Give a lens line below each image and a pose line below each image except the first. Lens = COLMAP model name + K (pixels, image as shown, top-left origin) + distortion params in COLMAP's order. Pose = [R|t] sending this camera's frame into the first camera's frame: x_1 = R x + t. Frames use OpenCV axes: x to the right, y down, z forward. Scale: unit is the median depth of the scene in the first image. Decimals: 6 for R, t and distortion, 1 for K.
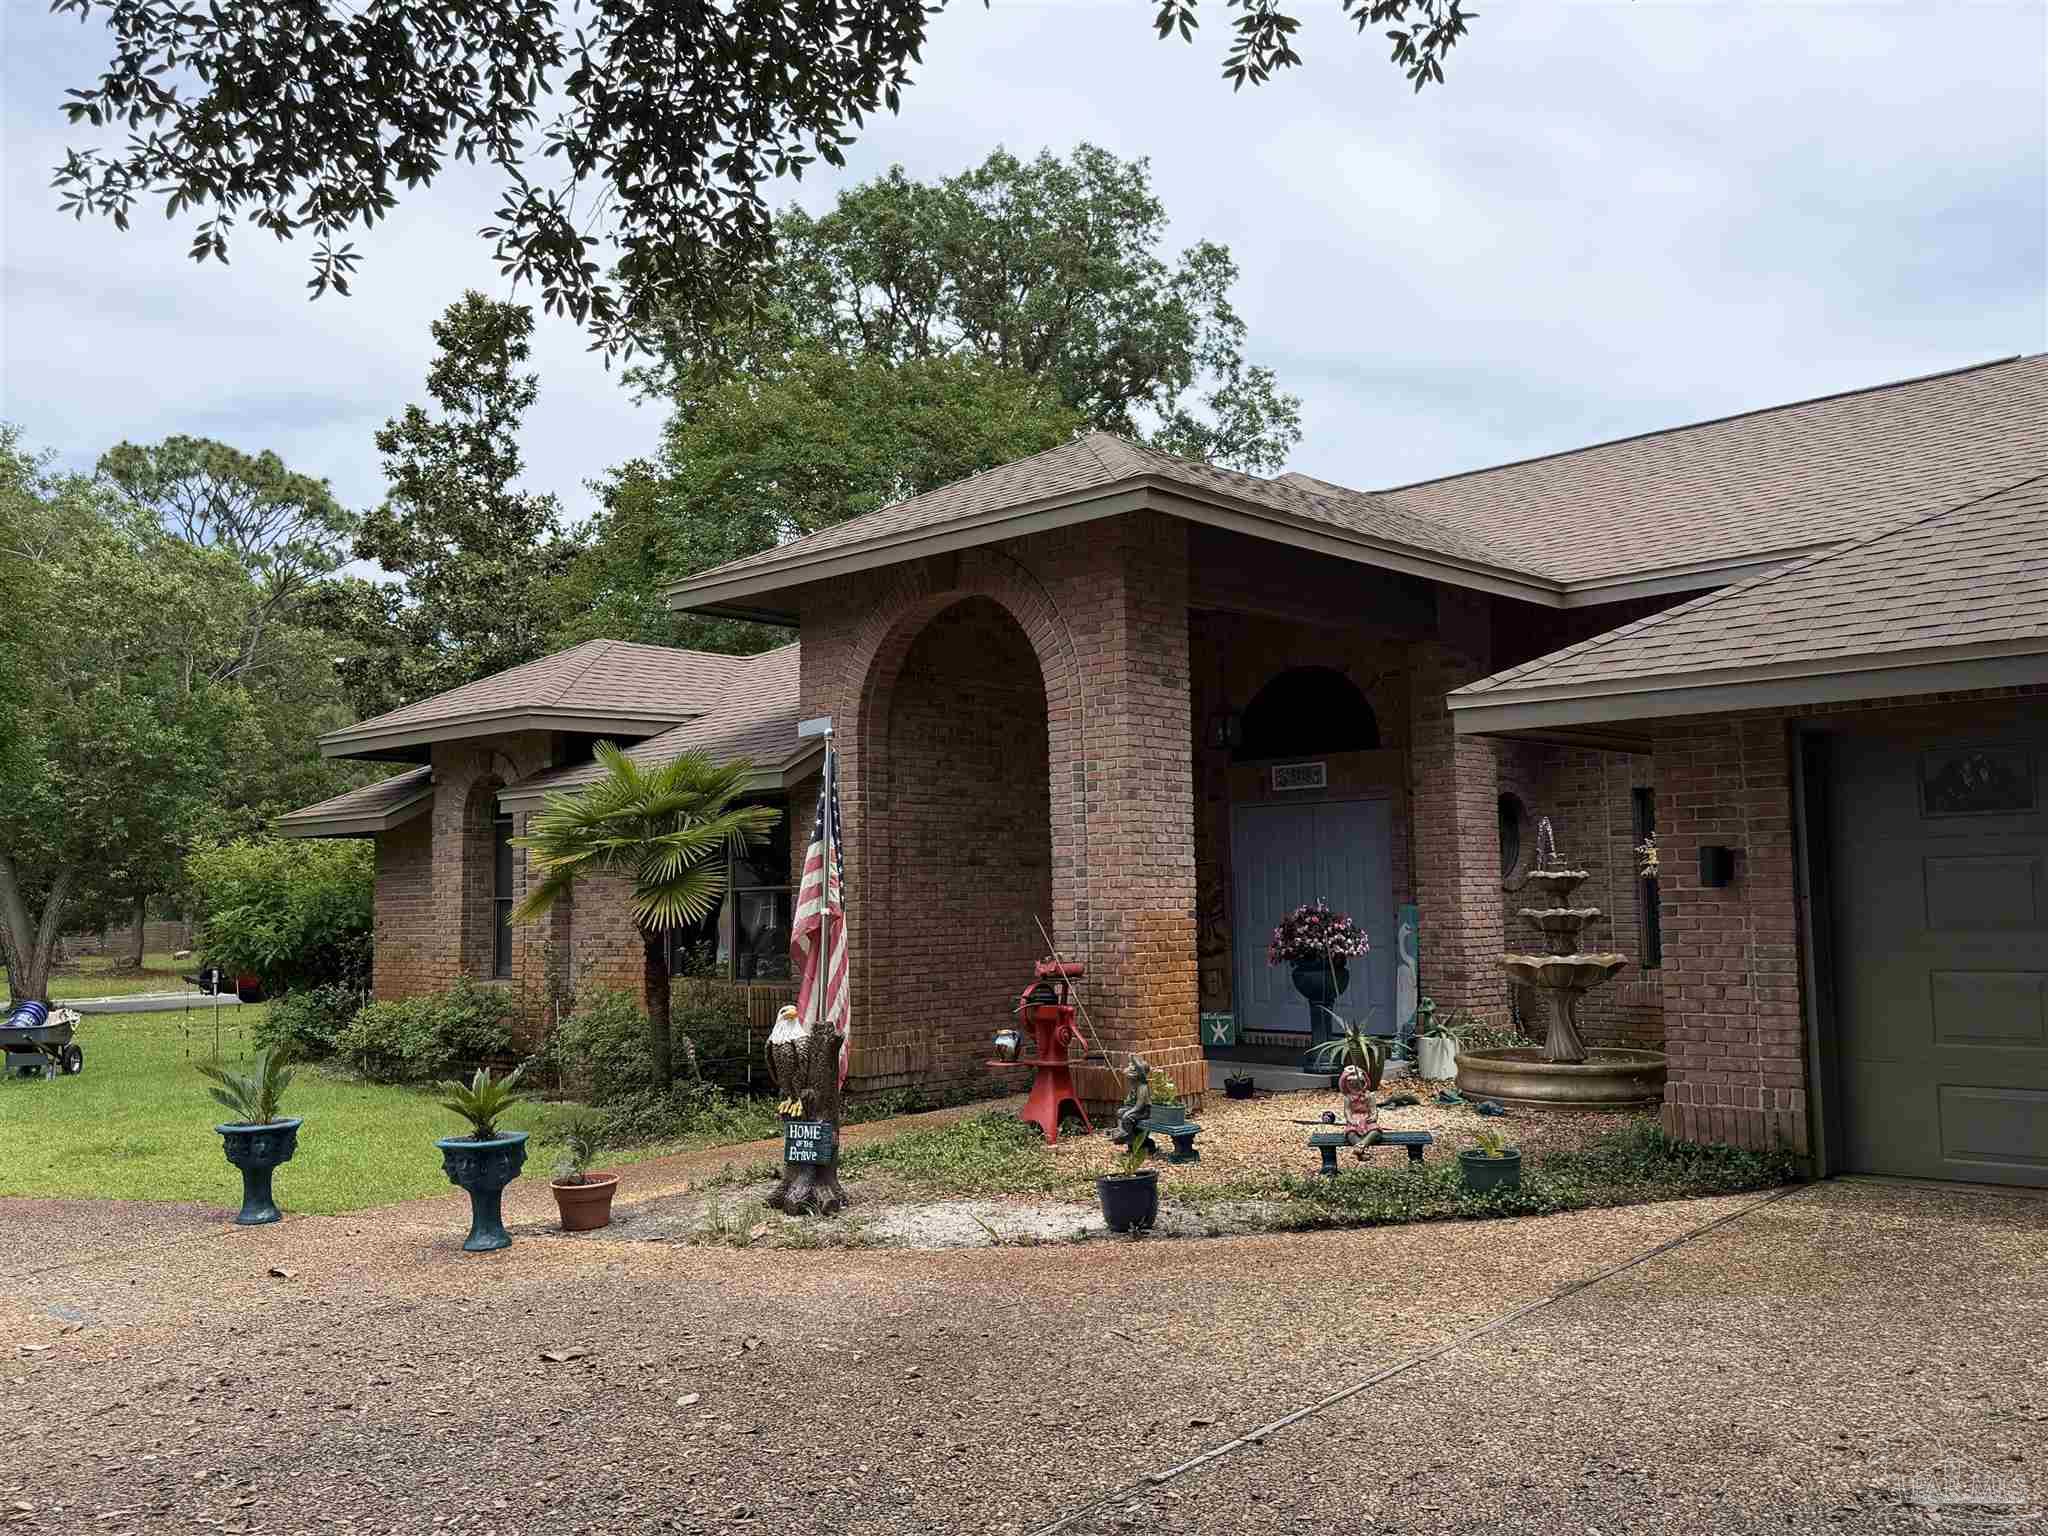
lens RADIAL K [[1729.8, 0, 1024.0], [0, 1729.8, 768.0], [0, 0, 1]] dist [0.099942, -0.010724]
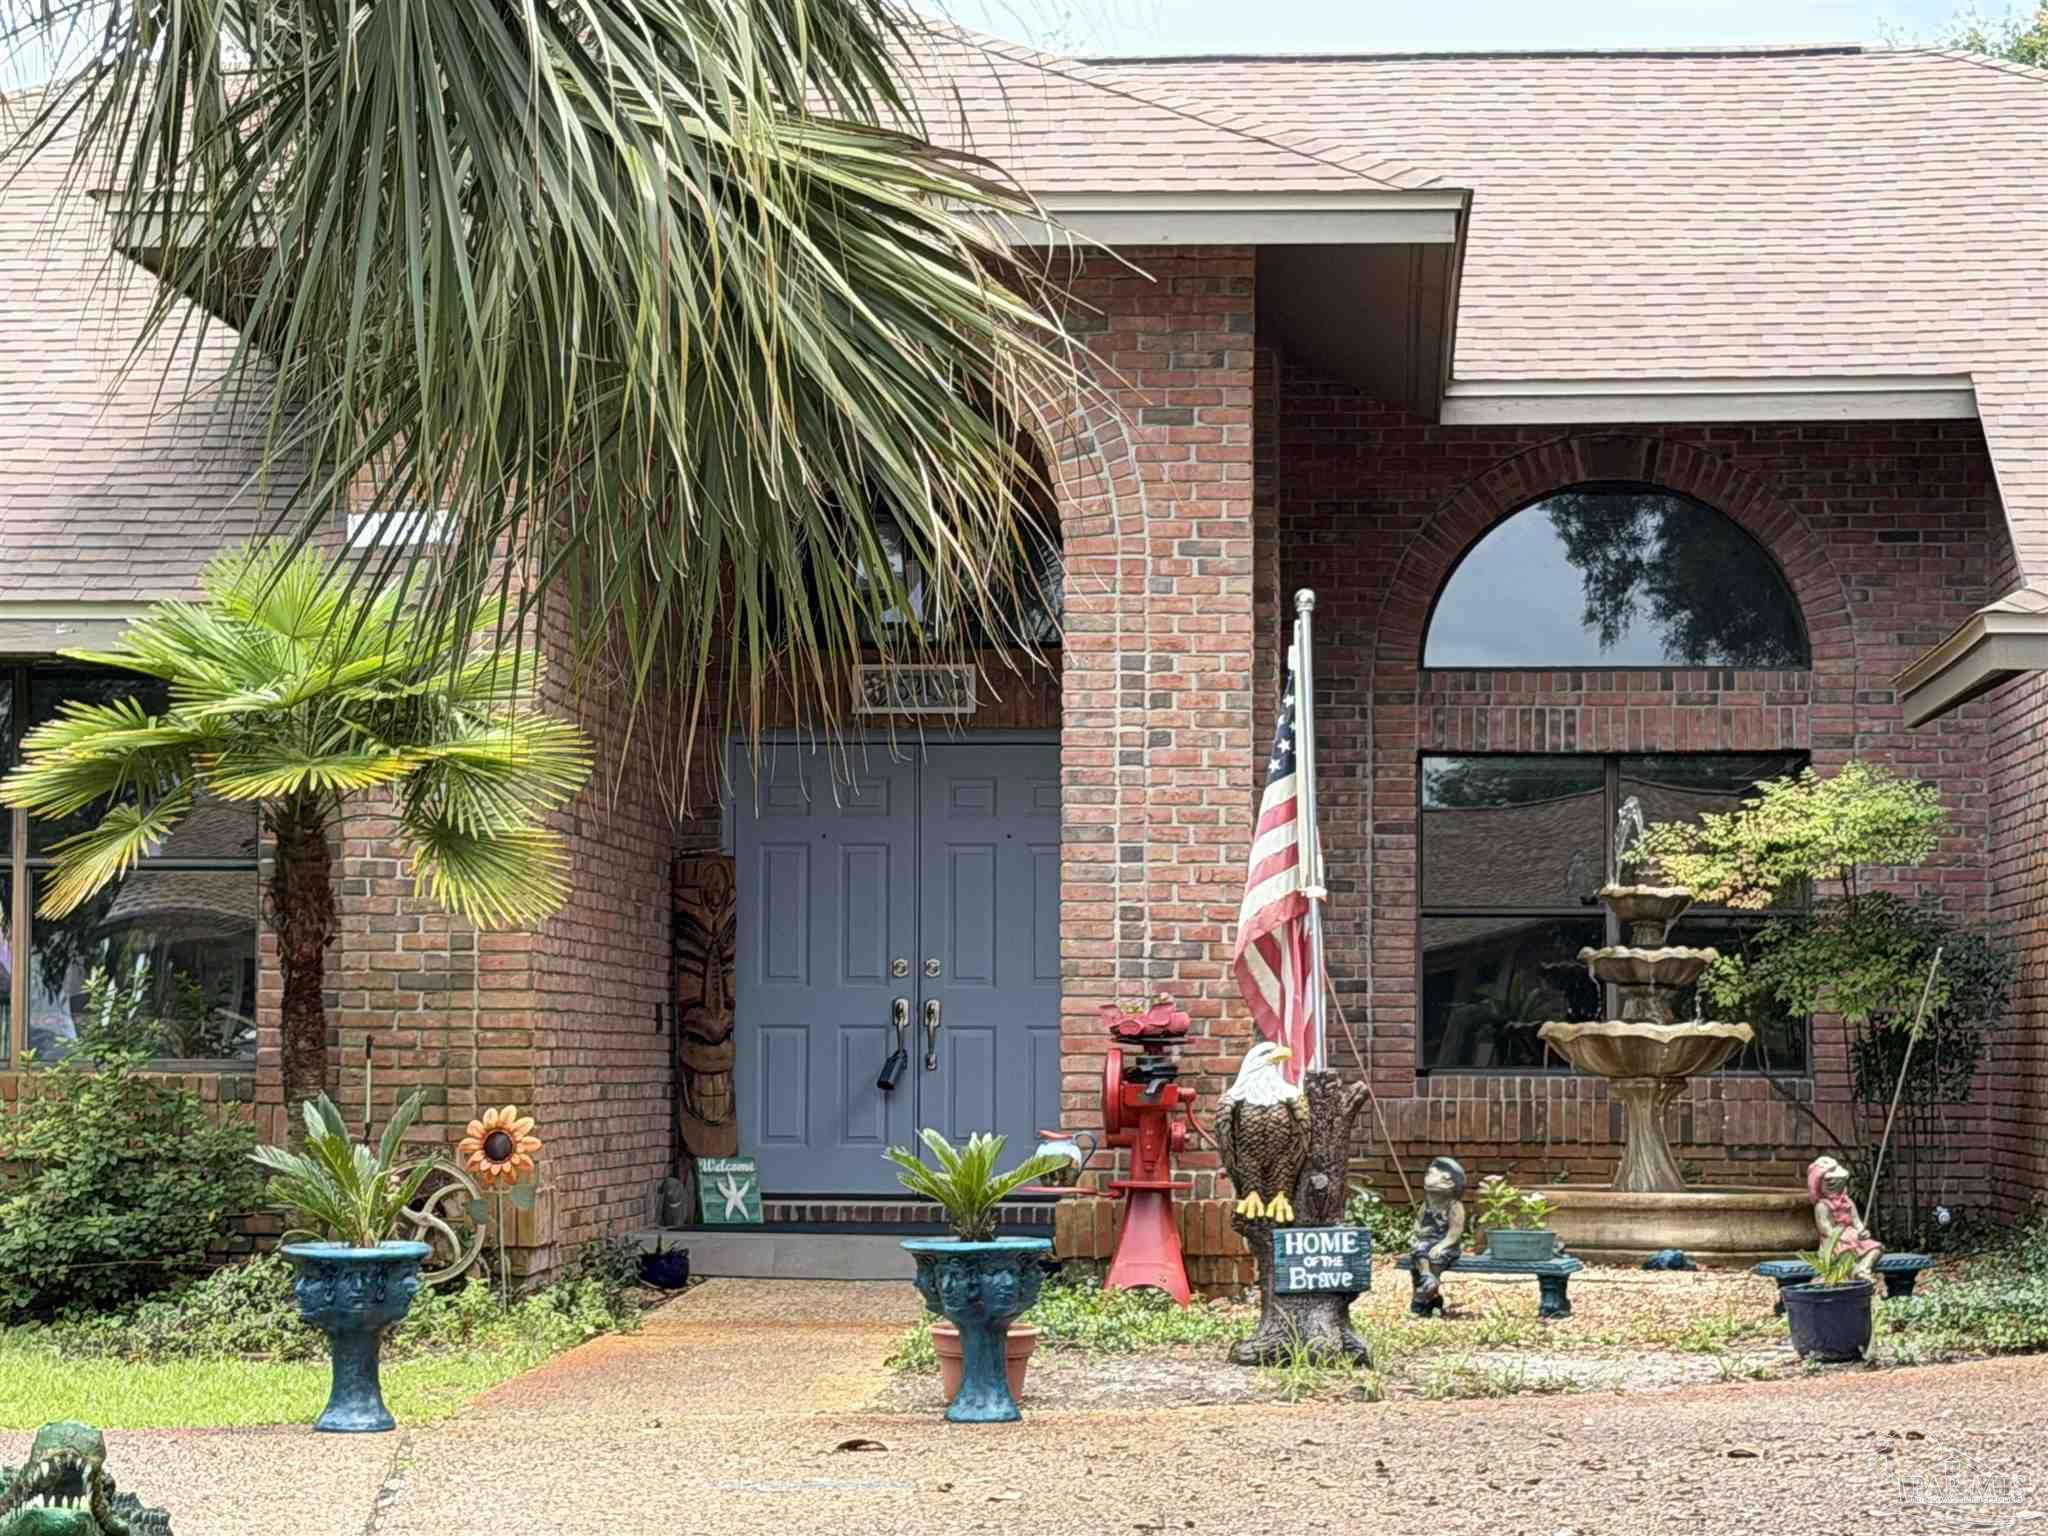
lens RADIAL K [[5427.2, 0, 1024.0], [0, 5427.2, 768.0], [0, 0, 1]] dist [0.079048, 0.622654]
pose [[0.774211, 0.054538, 0.630573, -1.102896], [-0.069183, 0.997603, -0.001341, 0.038194], [-0.629135, -0.042587, 0.776129, -0.330315]]
